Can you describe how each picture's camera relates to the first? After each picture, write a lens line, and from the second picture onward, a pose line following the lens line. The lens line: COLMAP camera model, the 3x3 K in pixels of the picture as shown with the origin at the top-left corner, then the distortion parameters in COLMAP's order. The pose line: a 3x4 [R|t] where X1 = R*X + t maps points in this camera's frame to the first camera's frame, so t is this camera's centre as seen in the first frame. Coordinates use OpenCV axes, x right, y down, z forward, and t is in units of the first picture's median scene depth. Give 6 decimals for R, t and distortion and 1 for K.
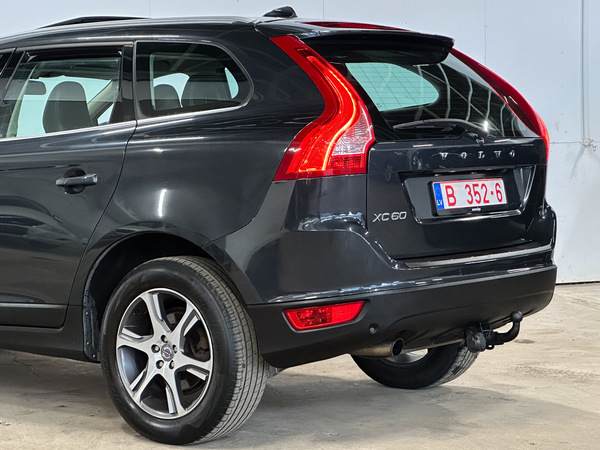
lens RADIAL K [[1581.4, 0, 302.8], [0, 1581.4, 223.0], [0, 0, 1]] dist [0.227283, 0.000000]
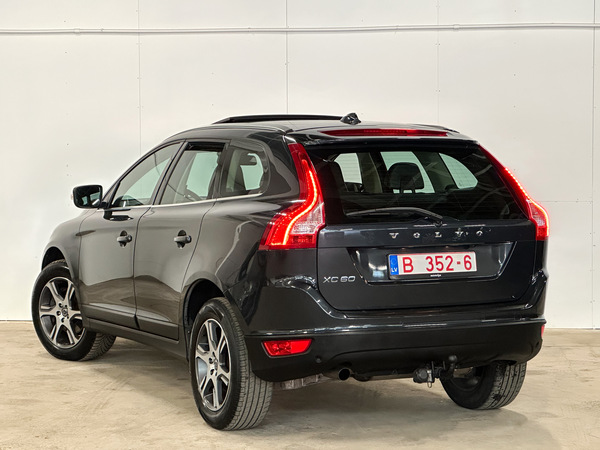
lens RADIAL K [[1581.4, 0, 298.5], [0, 1581.4, 225.9], [0, 0, 1]] dist [0.227283, 0.000000]
pose [[0.896295, 0.043653, -0.441306, 0.601260], [-0.040467, 0.999042, 0.016634, -0.068699], [0.441609, 0.002950, 0.897203, -0.243044]]
